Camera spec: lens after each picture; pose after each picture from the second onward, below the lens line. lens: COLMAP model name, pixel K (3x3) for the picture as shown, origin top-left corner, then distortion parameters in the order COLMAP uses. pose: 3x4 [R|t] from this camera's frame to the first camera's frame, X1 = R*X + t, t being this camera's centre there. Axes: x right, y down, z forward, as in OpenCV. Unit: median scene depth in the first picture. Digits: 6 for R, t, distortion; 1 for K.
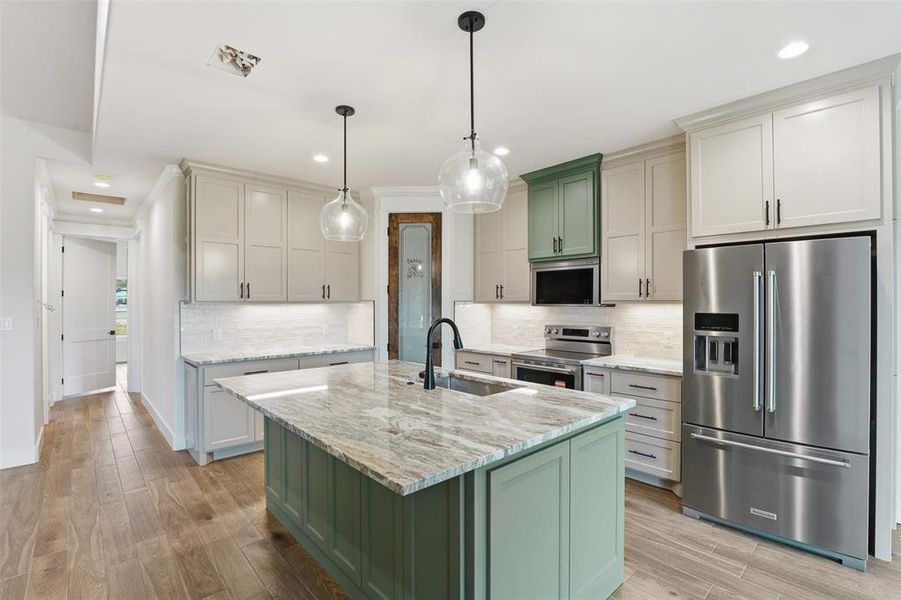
lens RADIAL K [[425.4, 0, 440.9], [0, 425.4, 301.0], [0, 0, 1]] dist [-0.026376, 0.002379]
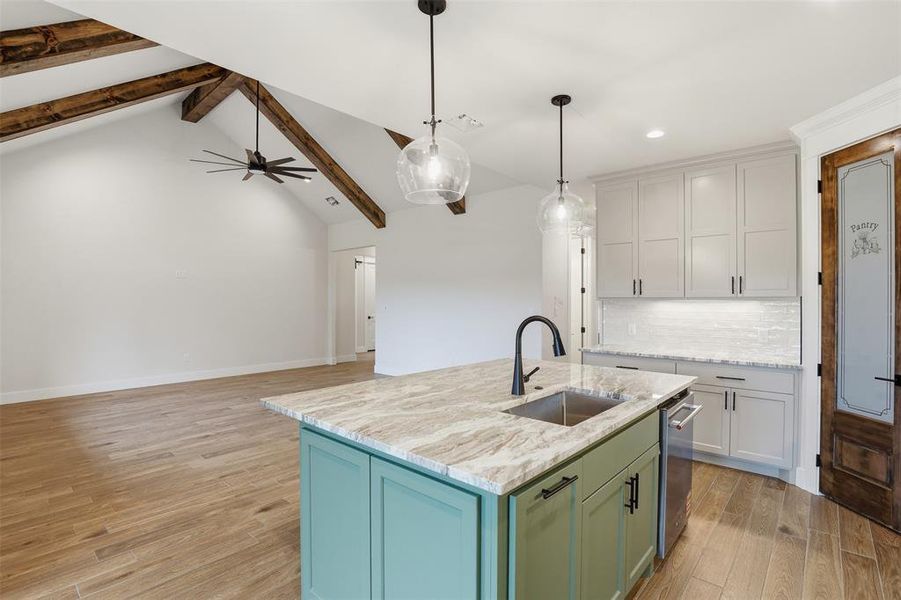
lens RADIAL K [[425.4, 0, 455.8], [0, 425.4, 296.8], [0, 0, 1]] dist [-0.026376, 0.002379]
pose [[0.113045, -0.005660, -0.993574, 0.449923], [0.000304, 0.999984, -0.005662, 0.004026], [0.993590, 0.000338, 0.113045, 0.410958]]
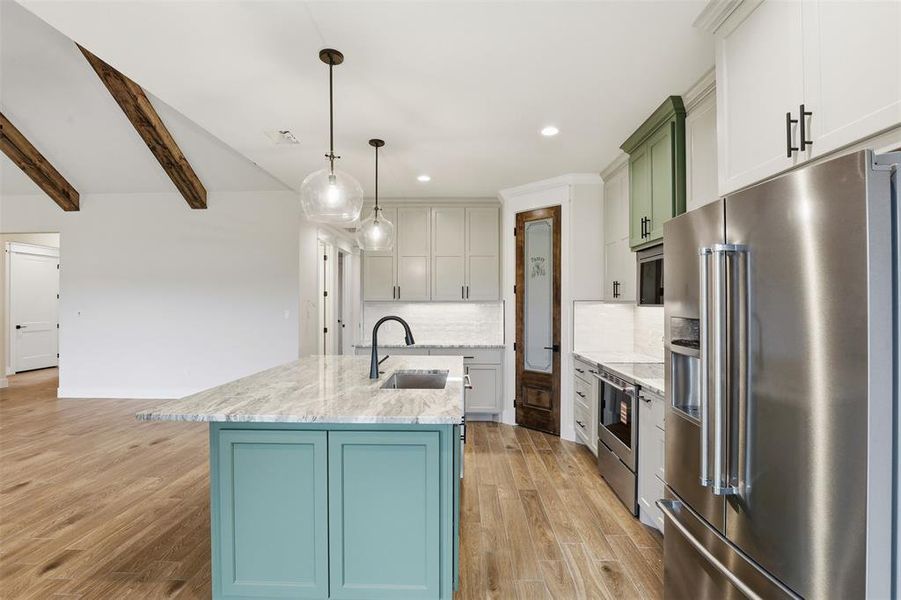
lens RADIAL K [[425.4, 0, 447.3], [0, 425.4, 297.2], [0, 0, 1]] dist [-0.026376, 0.002379]
pose [[0.721505, -0.007218, -0.692372, 0.478840], [0.000830, 0.999954, -0.009559, 0.001422], [0.692409, 0.006322, 0.721478, 0.169047]]
